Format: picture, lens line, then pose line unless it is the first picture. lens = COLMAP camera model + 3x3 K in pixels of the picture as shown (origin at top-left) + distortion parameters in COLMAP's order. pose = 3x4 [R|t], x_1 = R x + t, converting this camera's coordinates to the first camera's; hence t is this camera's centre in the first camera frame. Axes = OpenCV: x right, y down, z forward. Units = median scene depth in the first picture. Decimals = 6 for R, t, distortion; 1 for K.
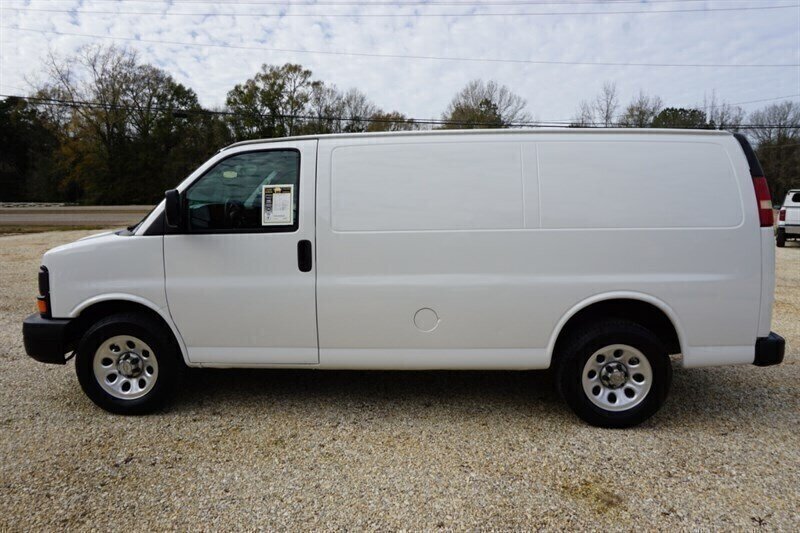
lens RADIAL K [[544.3, 0, 400.0], [0, 544.3, 266.5], [0, 0, 1]] dist [-0.045706, 0.033018]
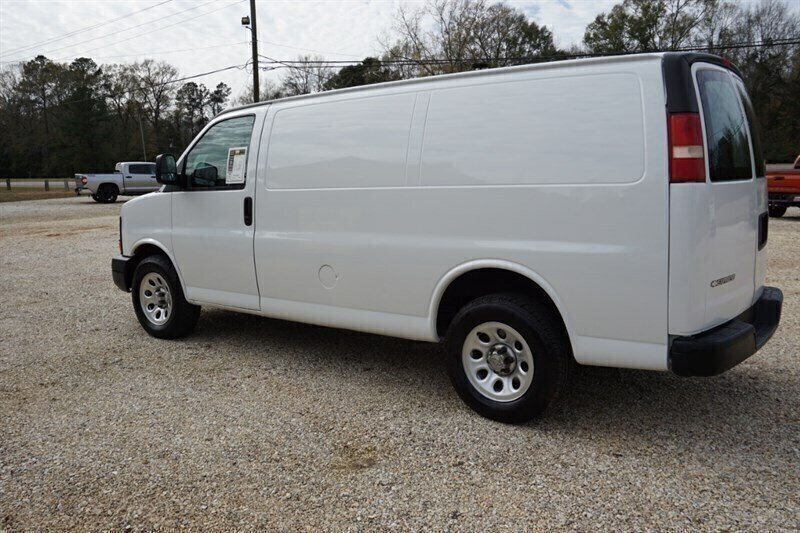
lens RADIAL K [[699.6, 0, 400.0], [0, 699.6, 266.5], [0, 0, 1]] dist [-0.044556, 0.064408]
pose [[0.821612, 0.066002, -0.566213, 0.807753], [-0.051157, 0.997804, 0.042080, 0.015593], [0.567747, -0.005608, 0.823184, 0.002951]]
